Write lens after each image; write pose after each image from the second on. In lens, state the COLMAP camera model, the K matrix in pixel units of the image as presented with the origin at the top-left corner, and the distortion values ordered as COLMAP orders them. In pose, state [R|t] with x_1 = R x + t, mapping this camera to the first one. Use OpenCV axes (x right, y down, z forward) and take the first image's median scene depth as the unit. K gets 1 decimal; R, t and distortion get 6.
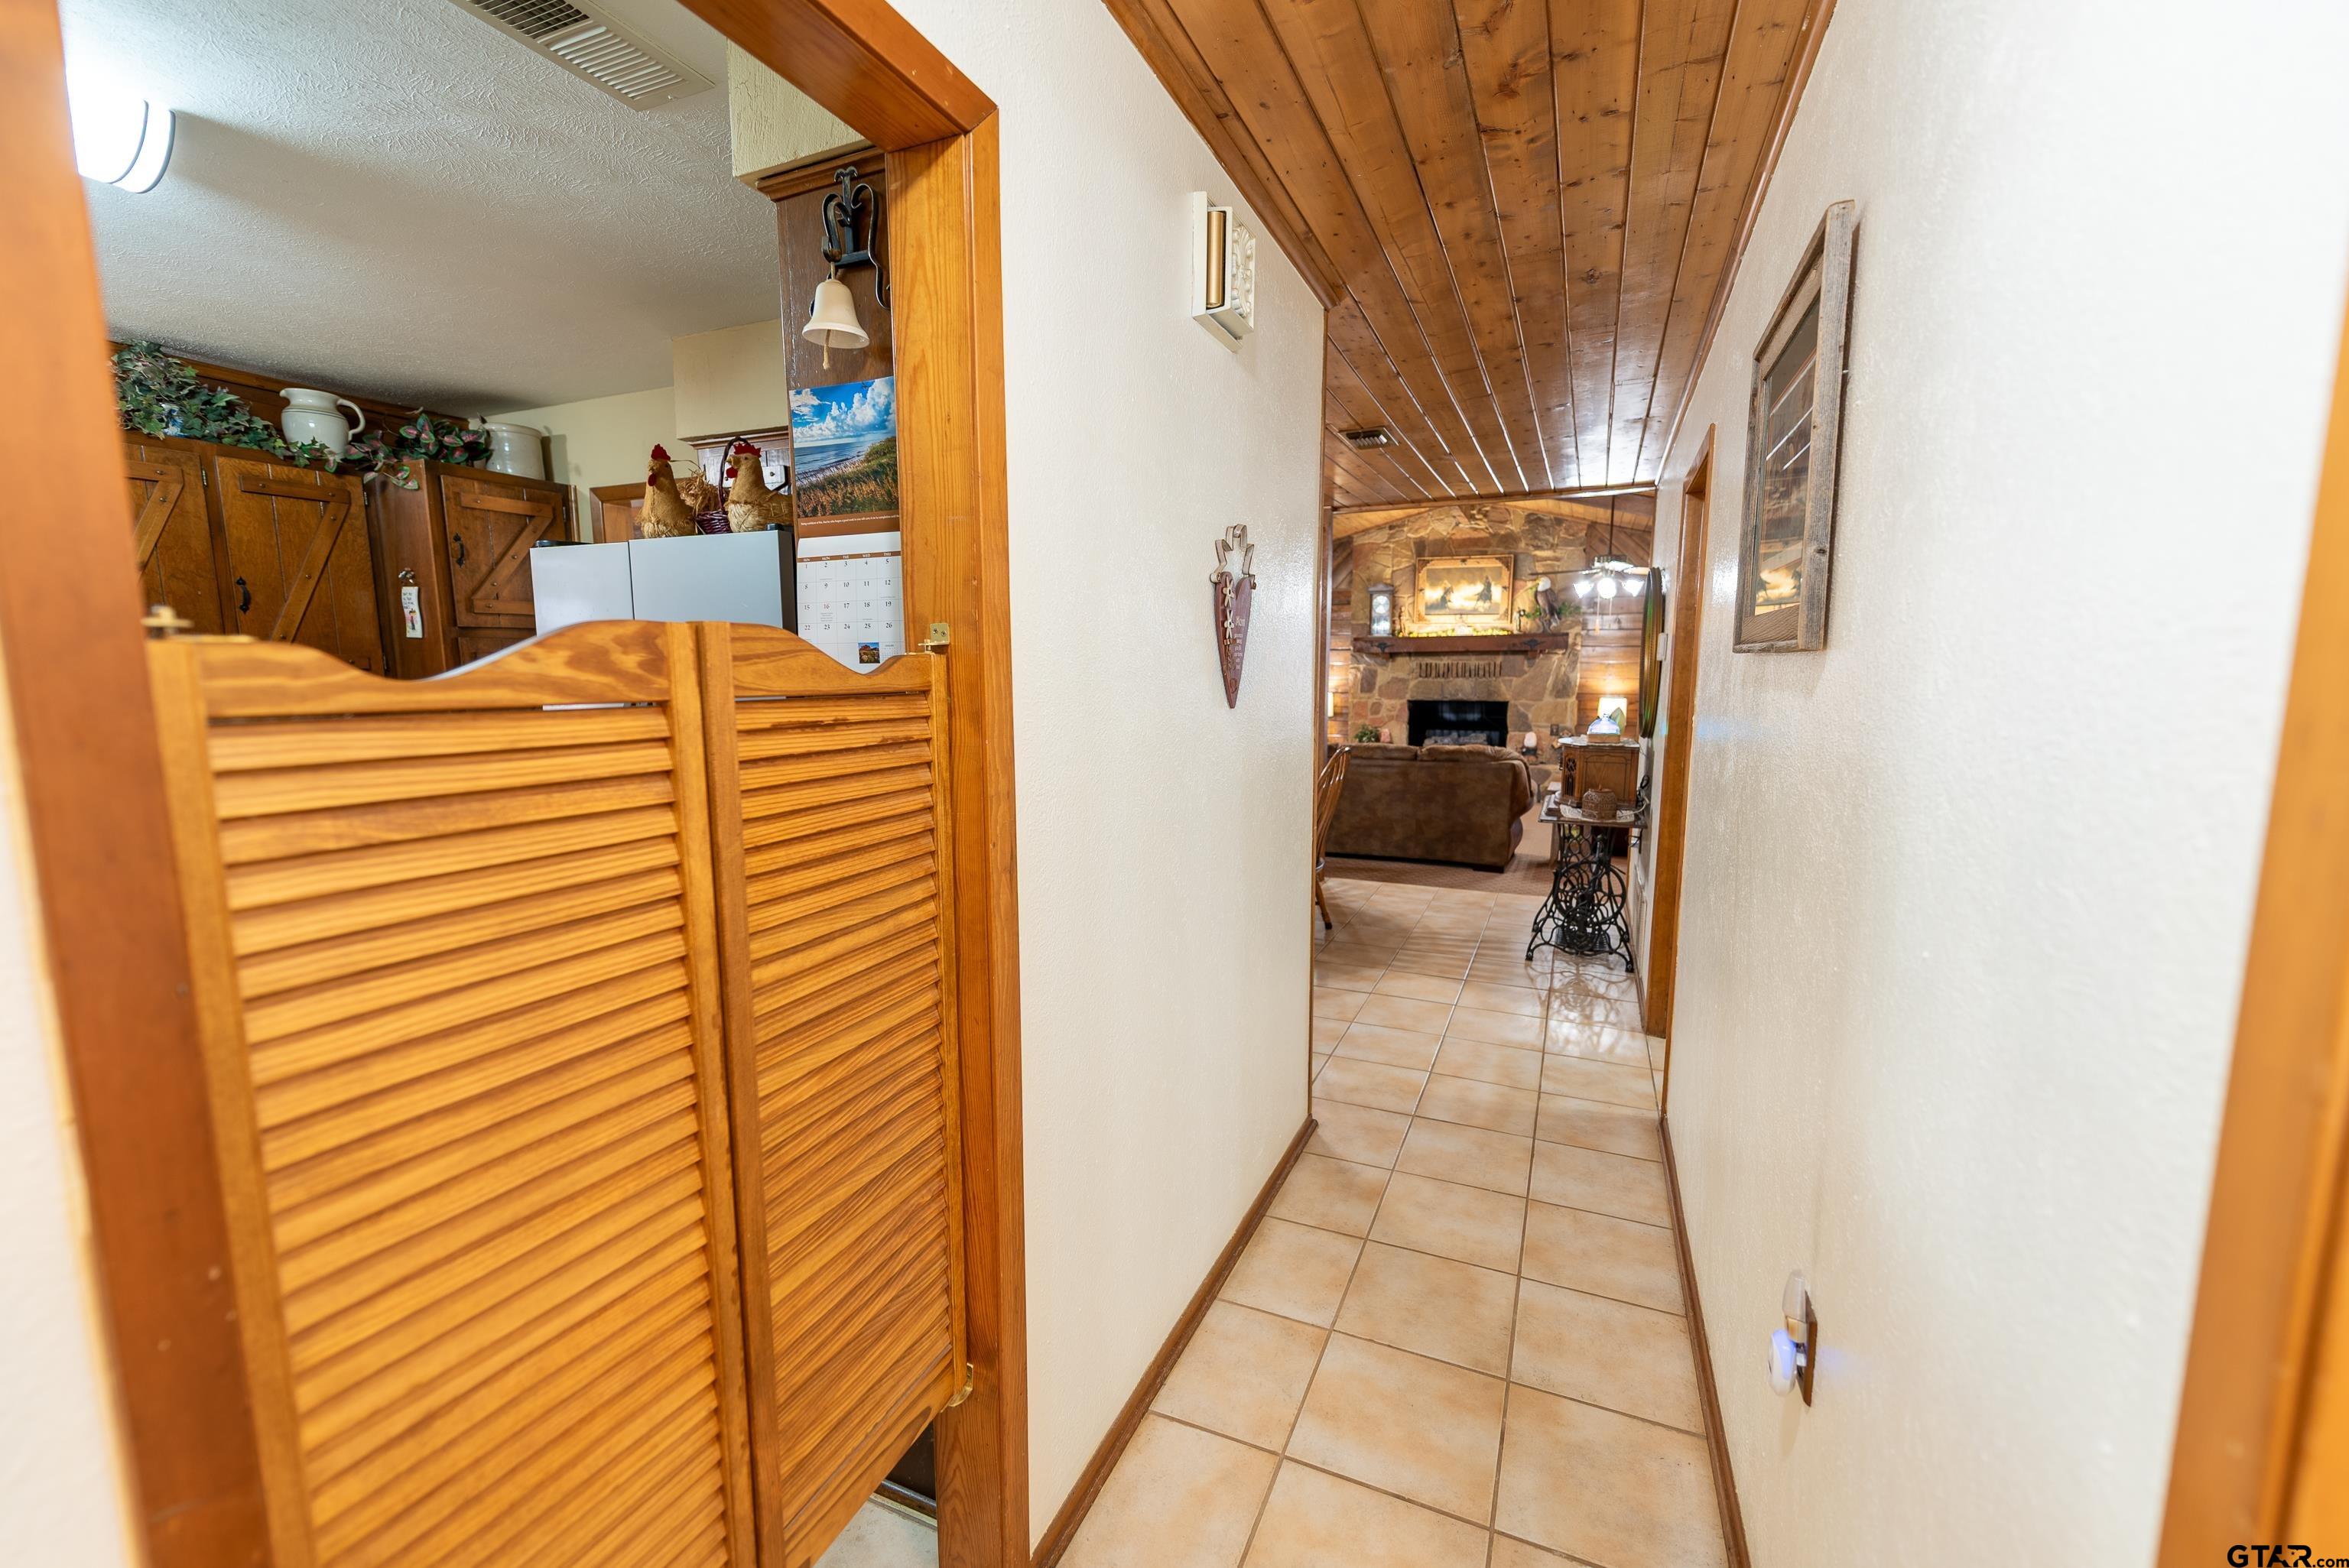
lens RADIAL K [[941.2, 0, 1175.8], [0, 941.2, 789.3], [0, 0, 1]] dist [0.009703, -0.004020]
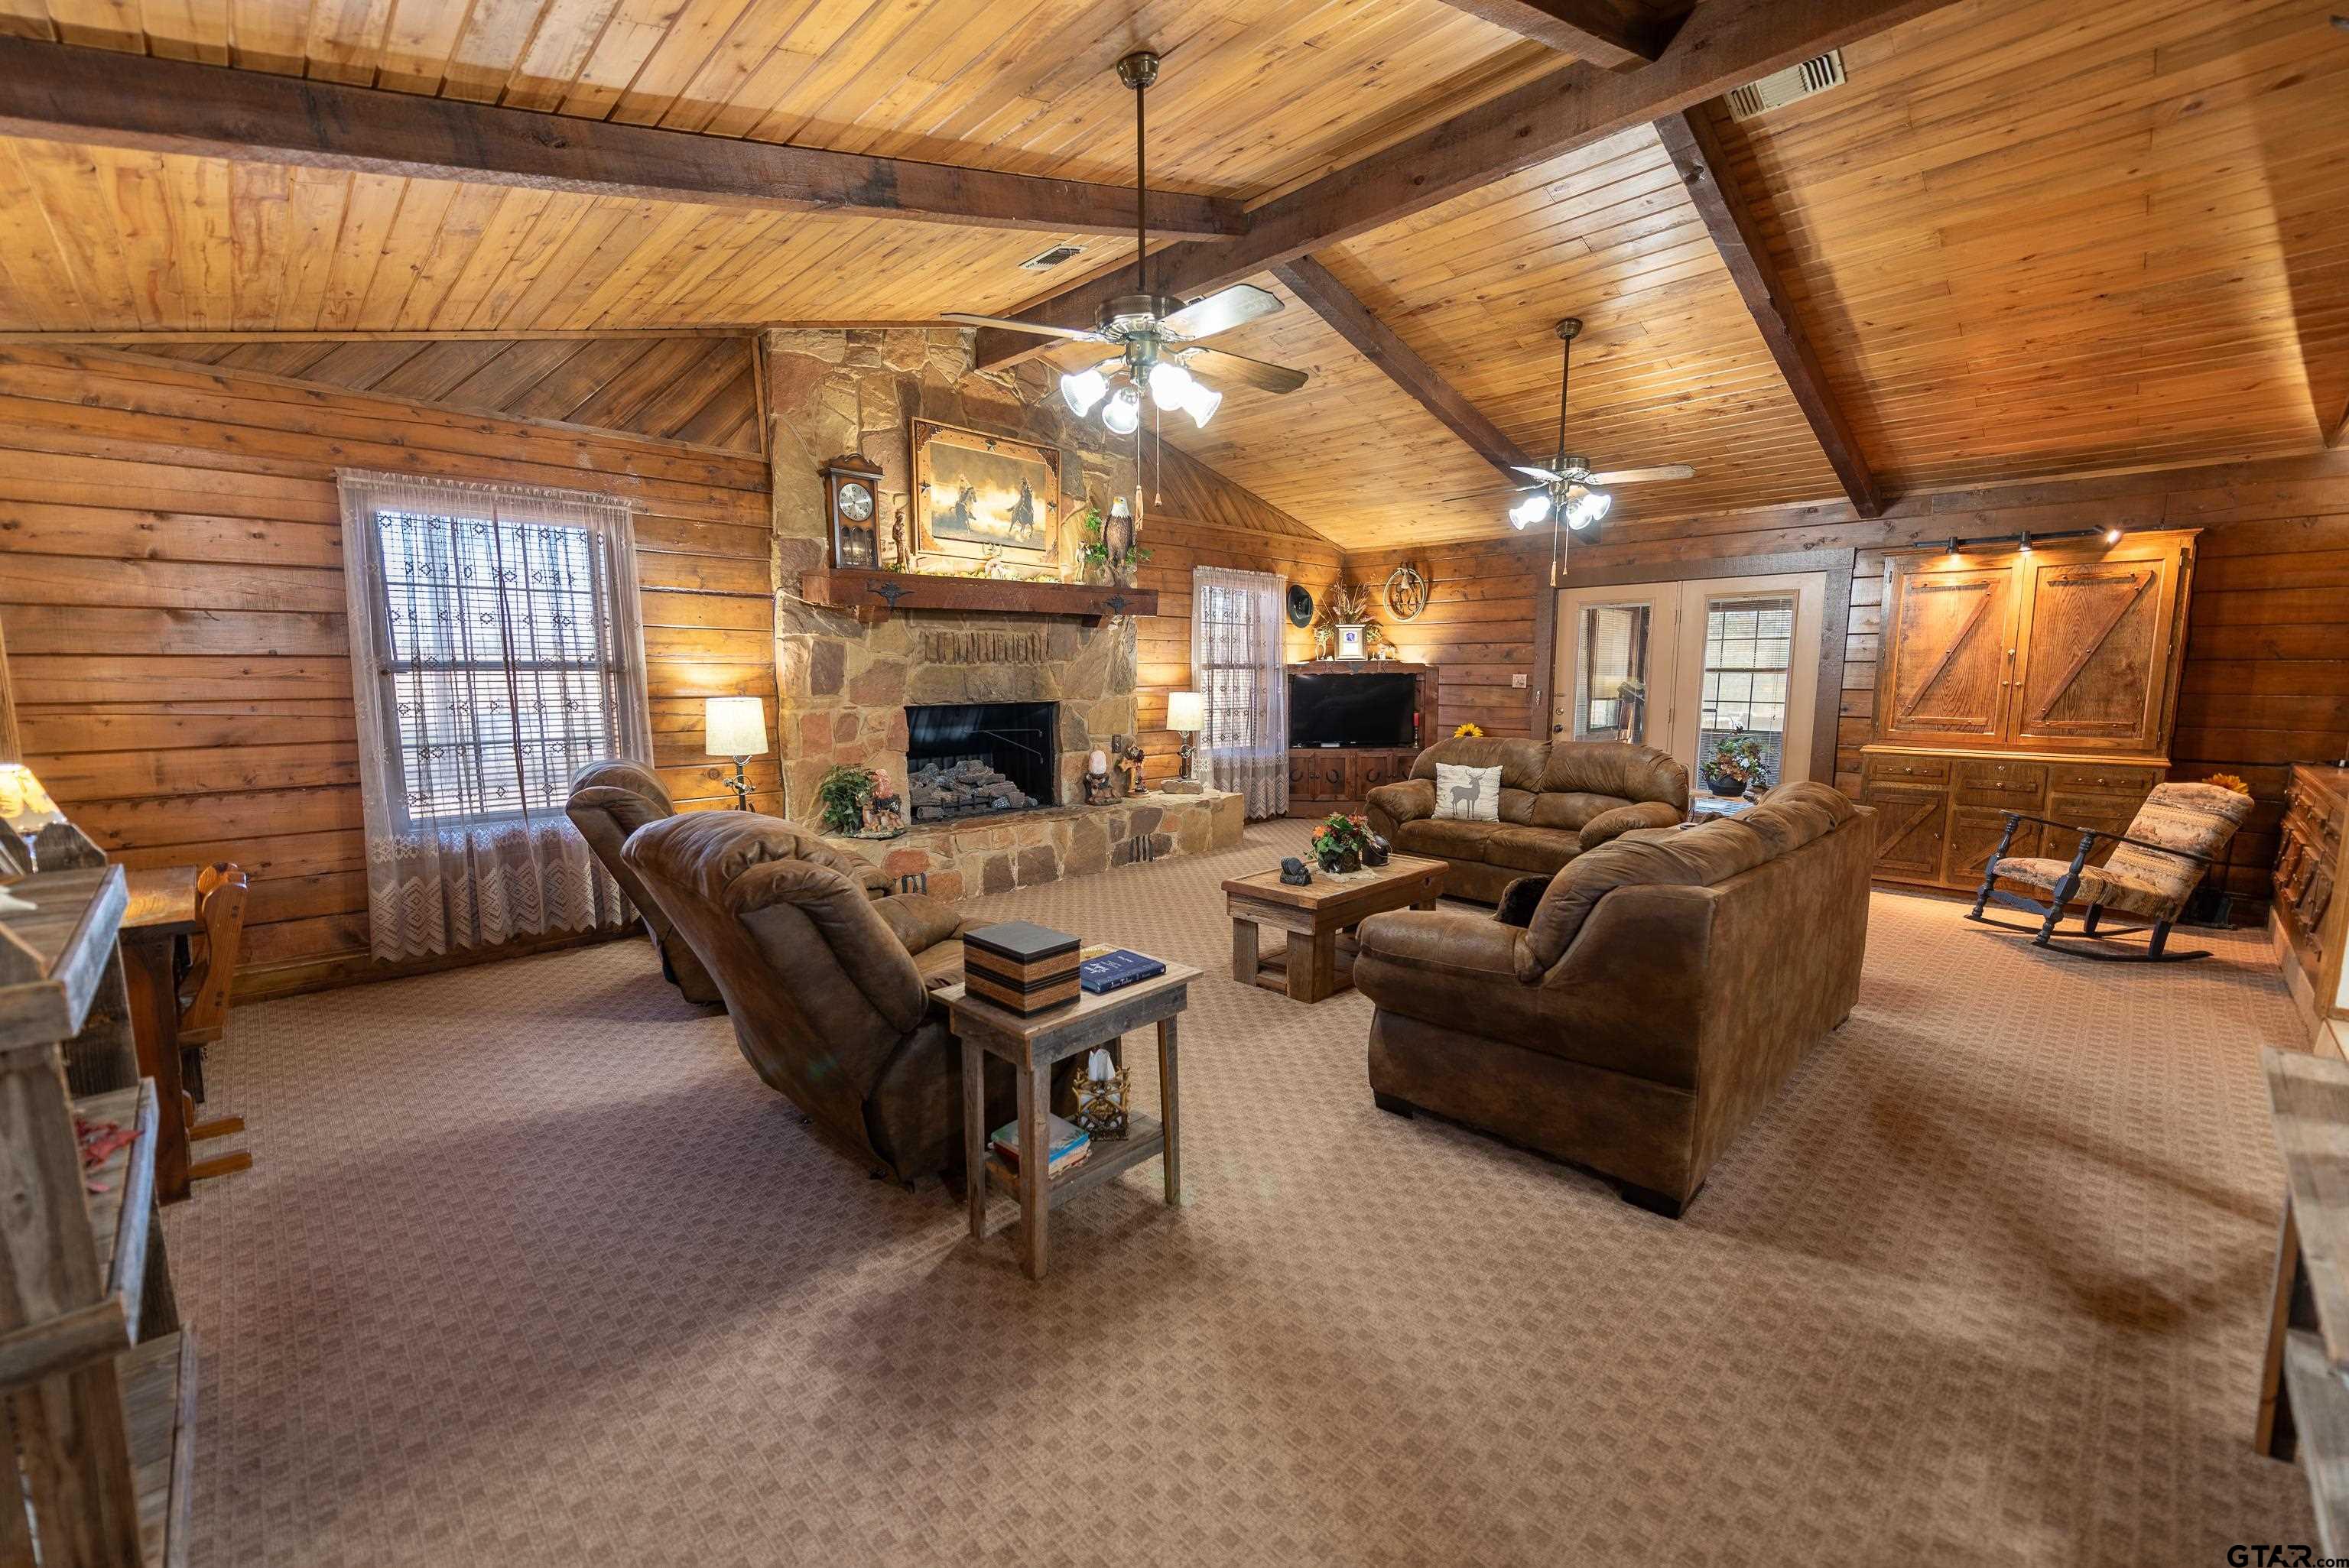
lens RADIAL K [[941.2, 0, 1177.9], [0, 941.2, 789.6], [0, 0, 1]] dist [0.009703, -0.004020]
pose [[0.372442, -0.121523, 0.920065, -0.167416], [0.116045, 0.989707, 0.083746, -0.078860], [-0.920772, 0.075578, 0.382711, 0.701938]]
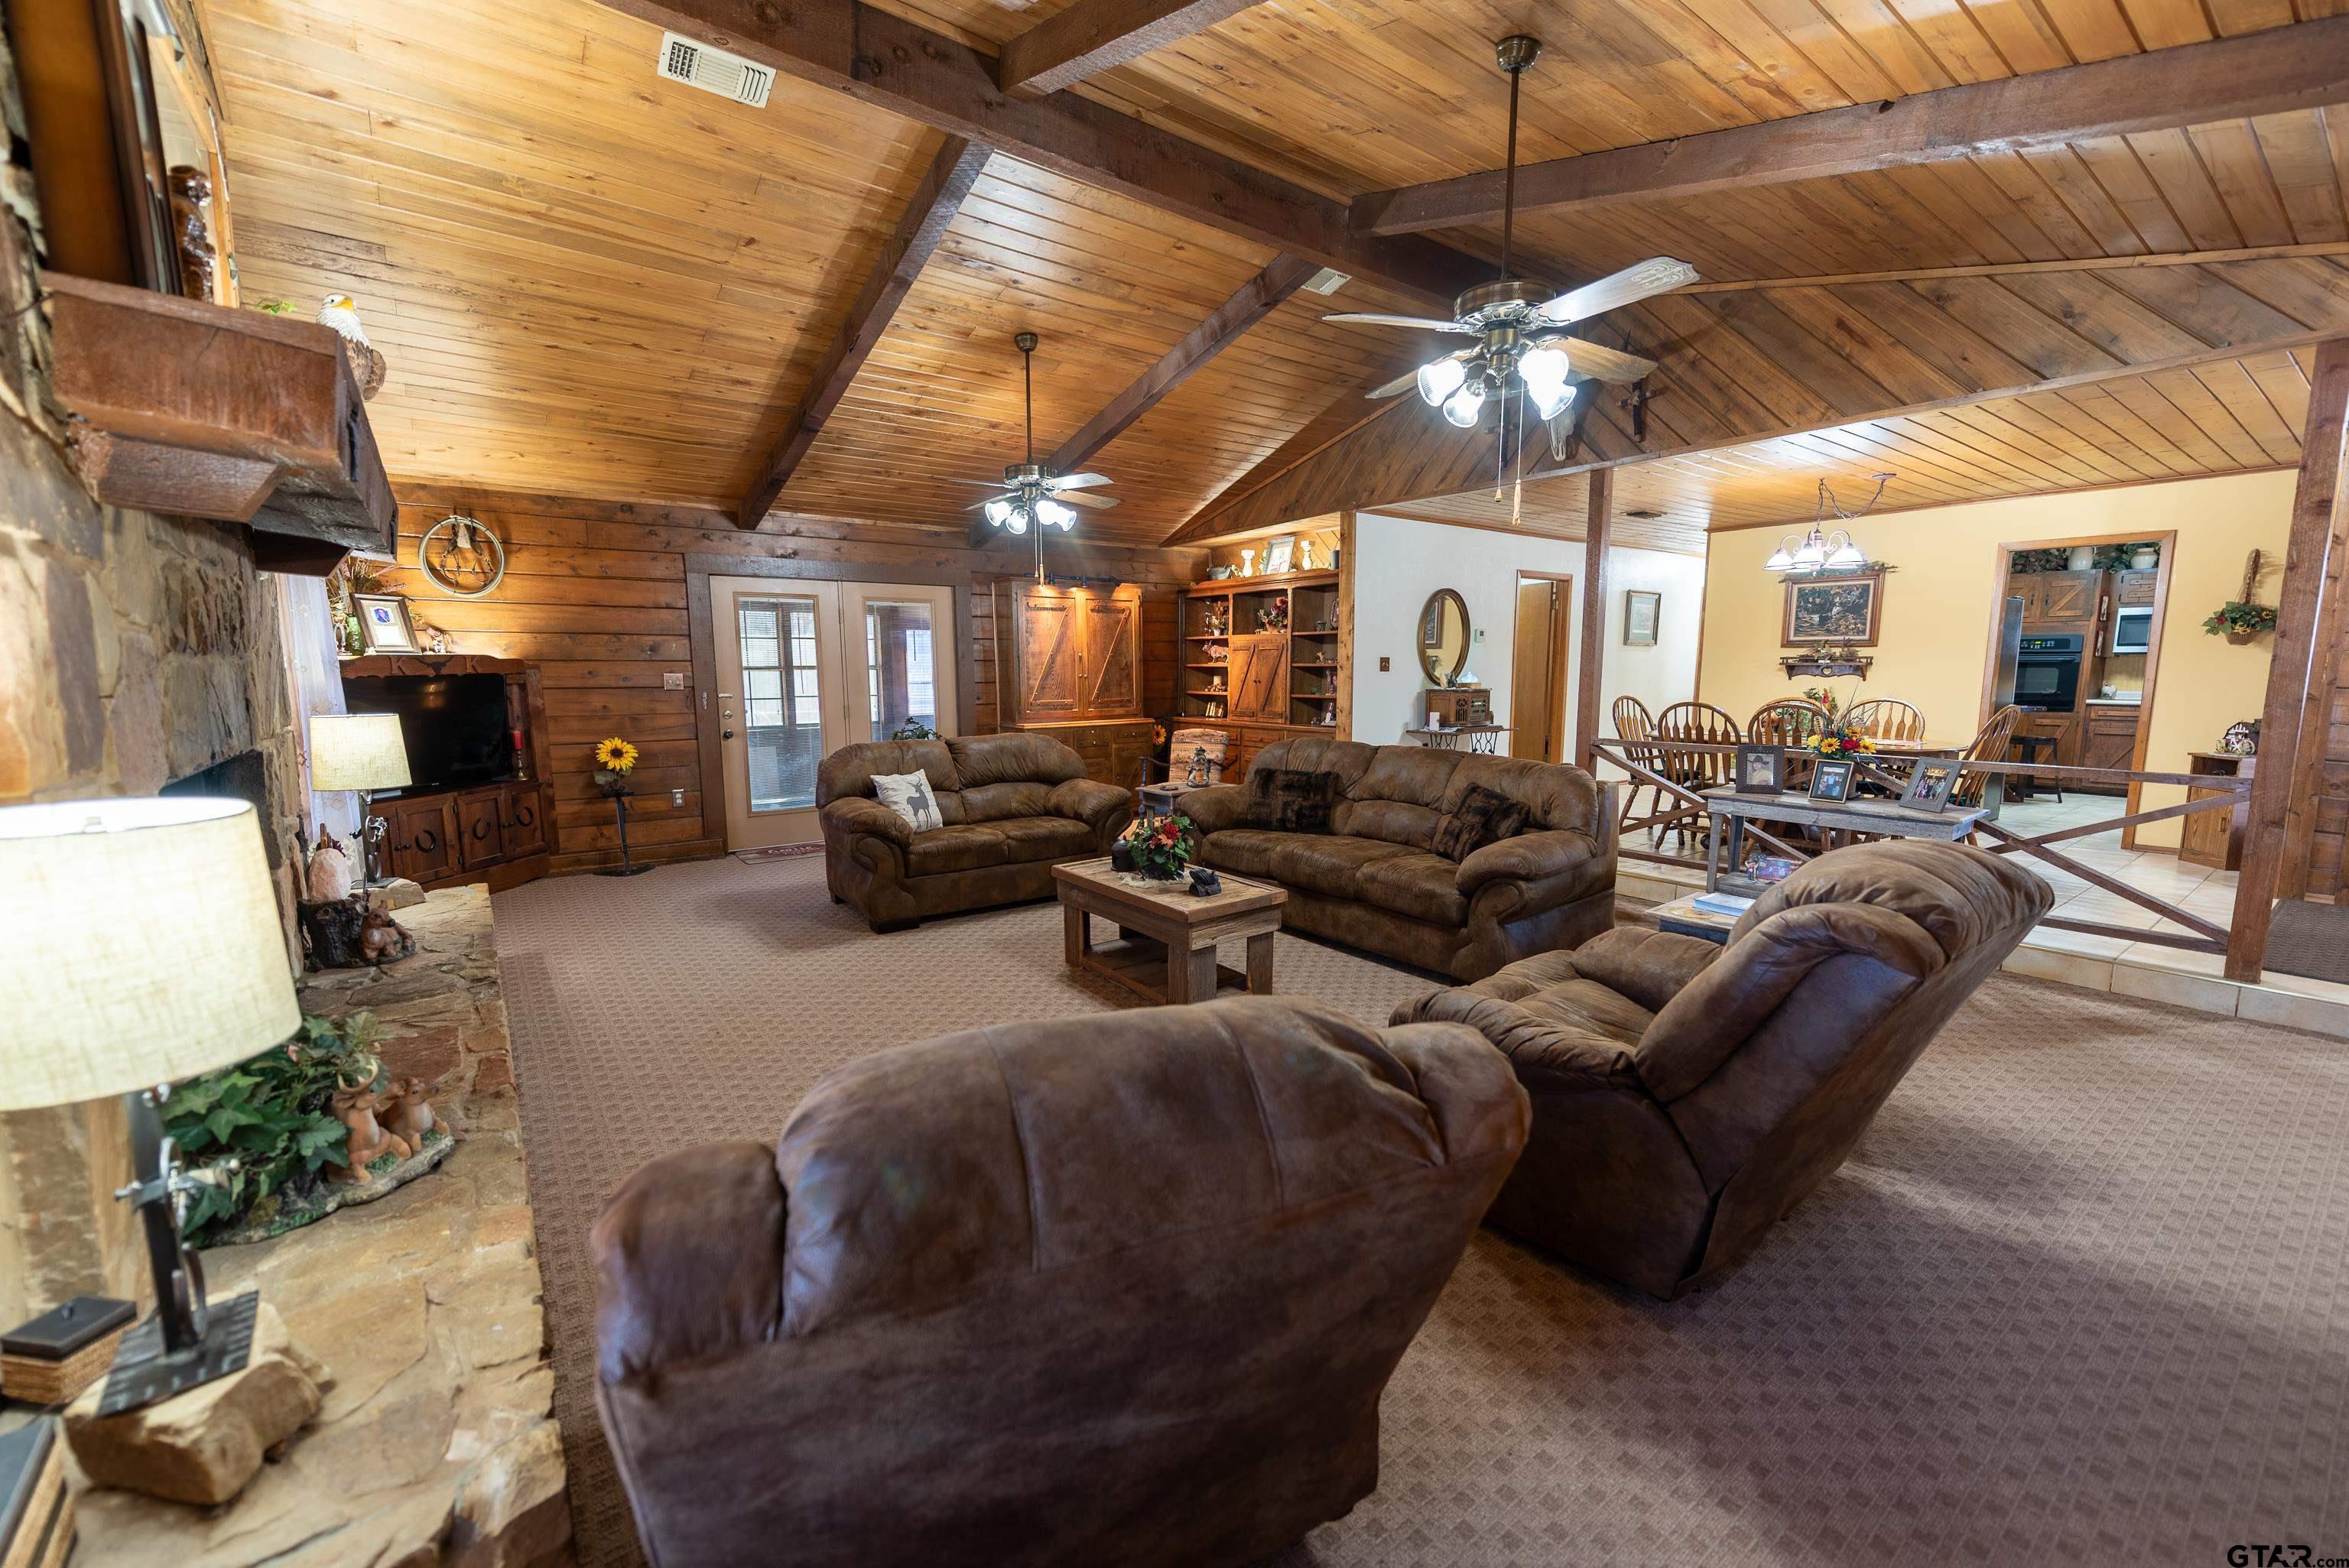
lens RADIAL K [[941.2, 0, 1163.8], [0, 941.2, 795.0], [0, 0, 1]] dist [0.009703, -0.004020]
pose [[-0.868073, -0.066465, 0.491966, 0.025618], [0.062892, 0.968289, 0.241789, -0.124315], [-0.492436, 0.240831, -0.836365, 1.083224]]
